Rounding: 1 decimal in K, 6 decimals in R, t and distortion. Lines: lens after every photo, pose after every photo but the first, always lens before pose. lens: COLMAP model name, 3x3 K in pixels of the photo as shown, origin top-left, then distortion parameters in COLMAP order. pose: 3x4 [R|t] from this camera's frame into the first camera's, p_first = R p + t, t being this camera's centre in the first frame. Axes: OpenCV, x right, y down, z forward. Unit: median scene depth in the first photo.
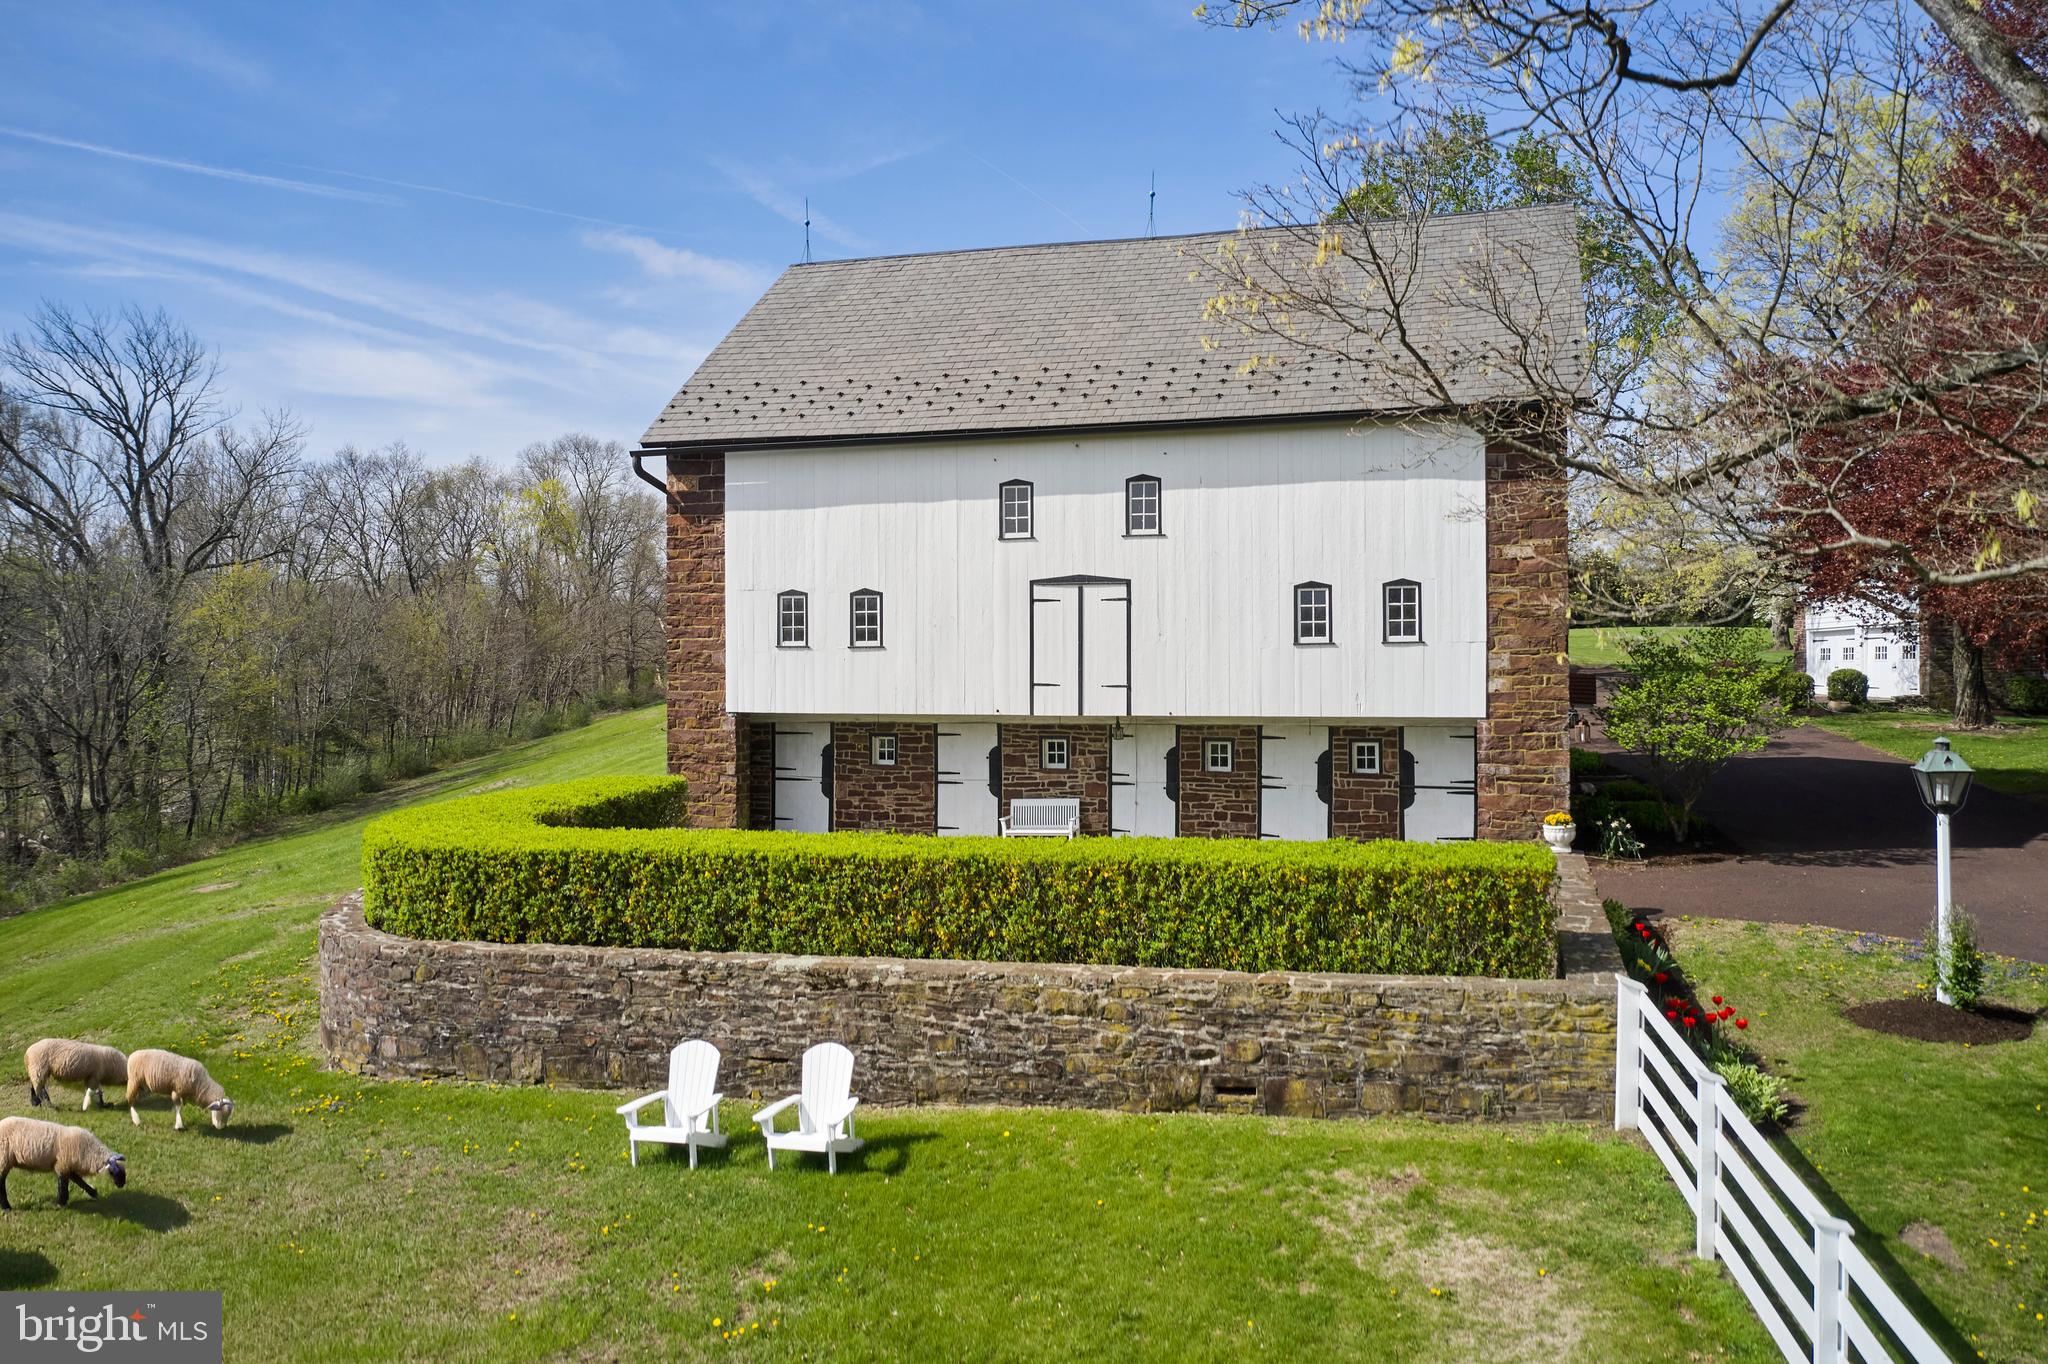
lens RADIAL K [[1635.2, 0, 1019.8], [0, 1635.2, 668.9], [0, 0, 1]] dist [-0.031431, 0.010532]
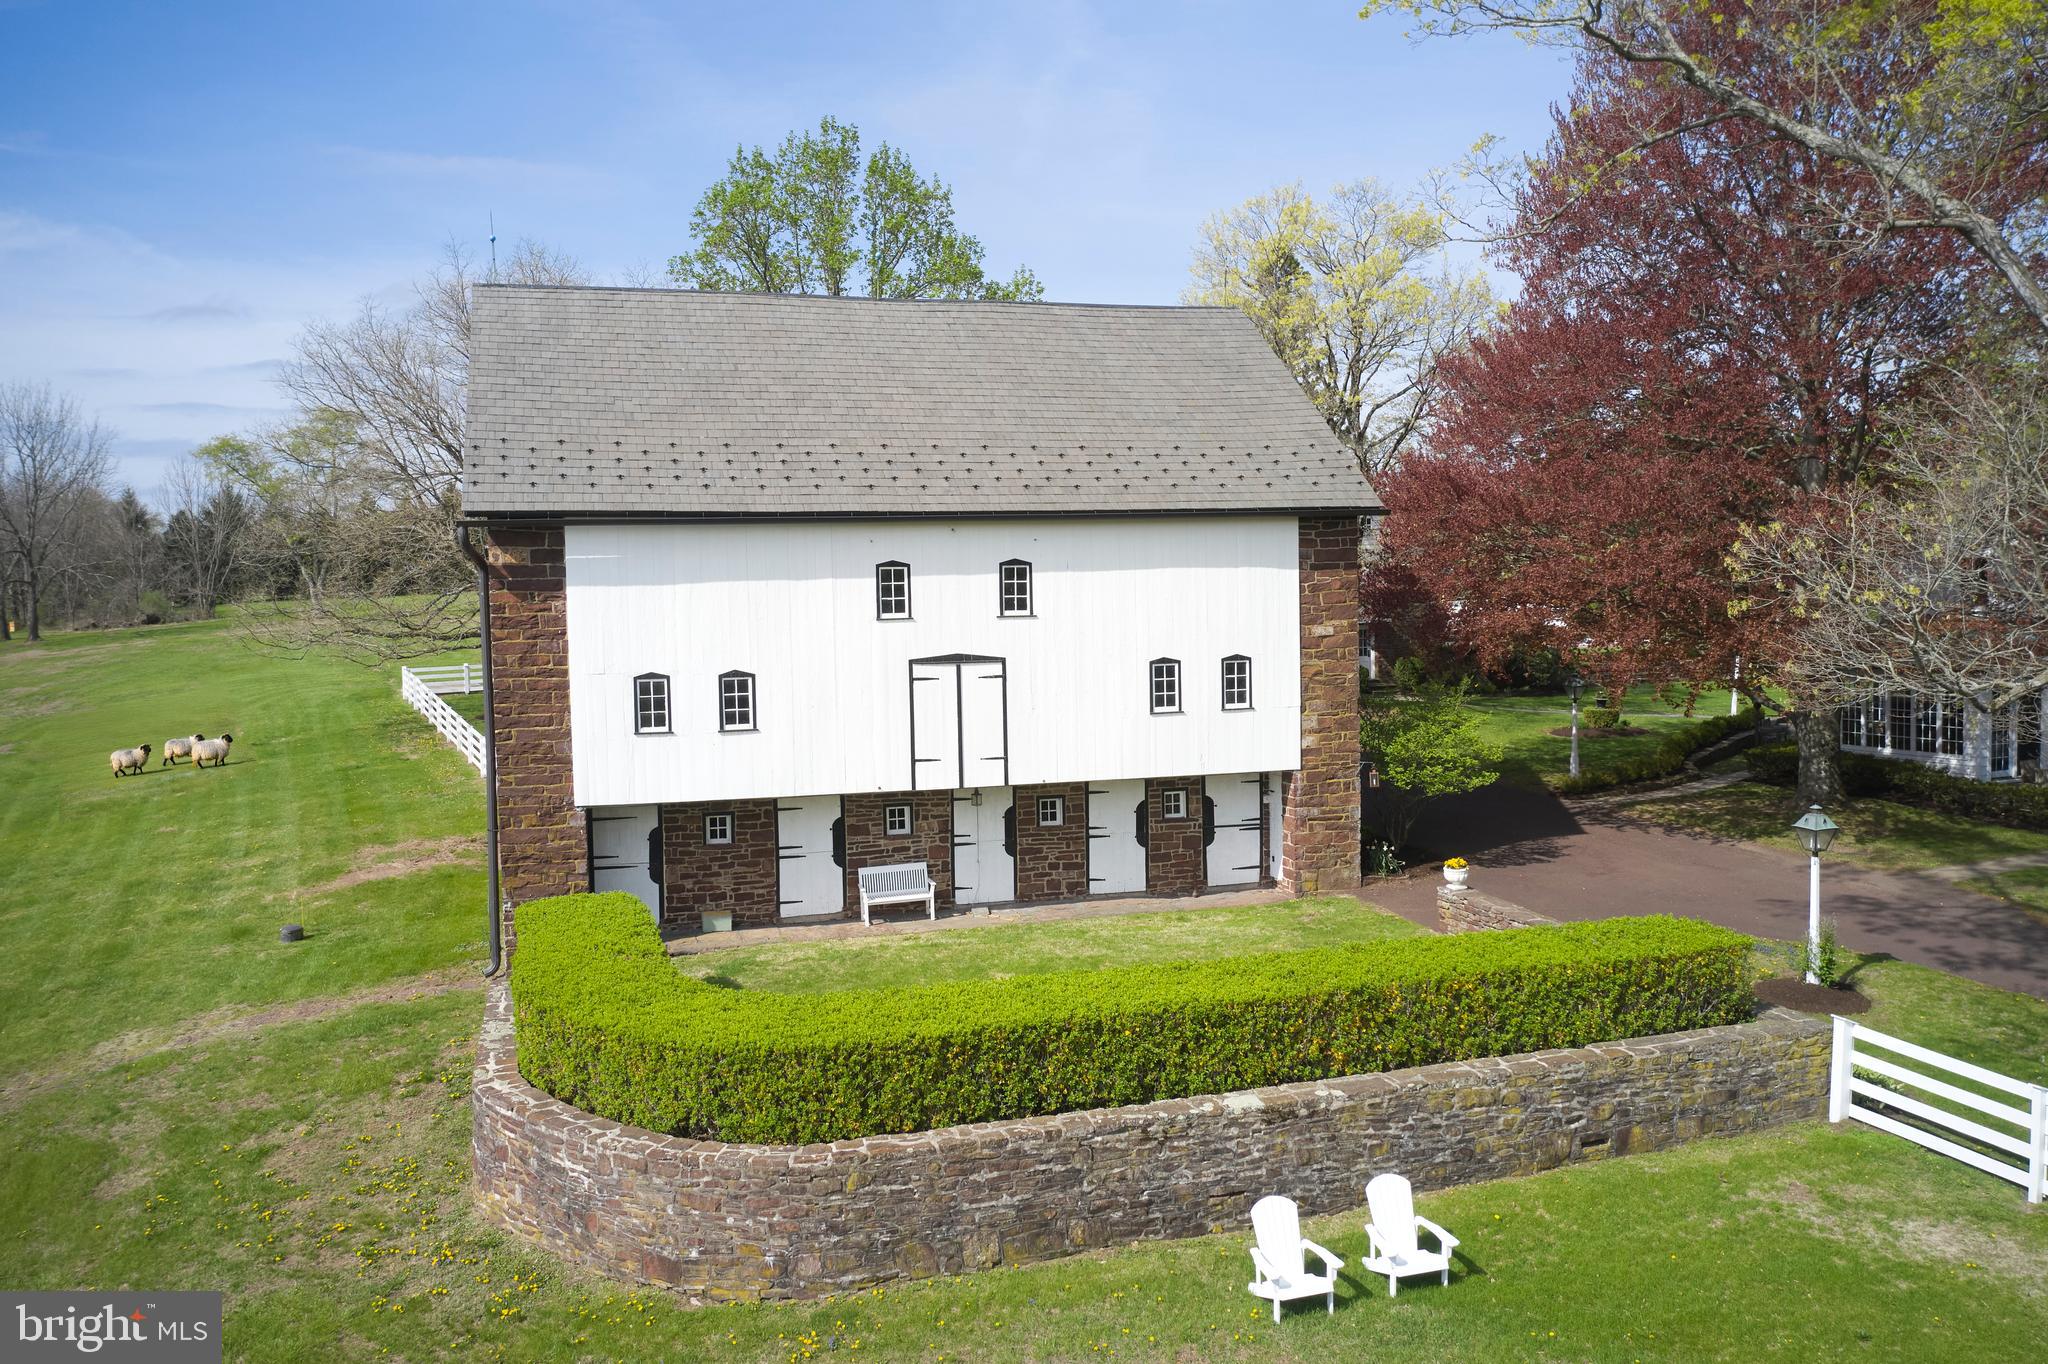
lens RADIAL K [[1635.2, 0, 1032.6], [0, 1635.2, 692.3], [0, 0, 1]] dist [-0.031431, 0.010532]
pose [[0.836905, -0.047427, 0.545290, -0.756555], [0.015277, 0.997875, 0.063344, -0.150712], [-0.547135, -0.044683, 0.835851, 0.155275]]
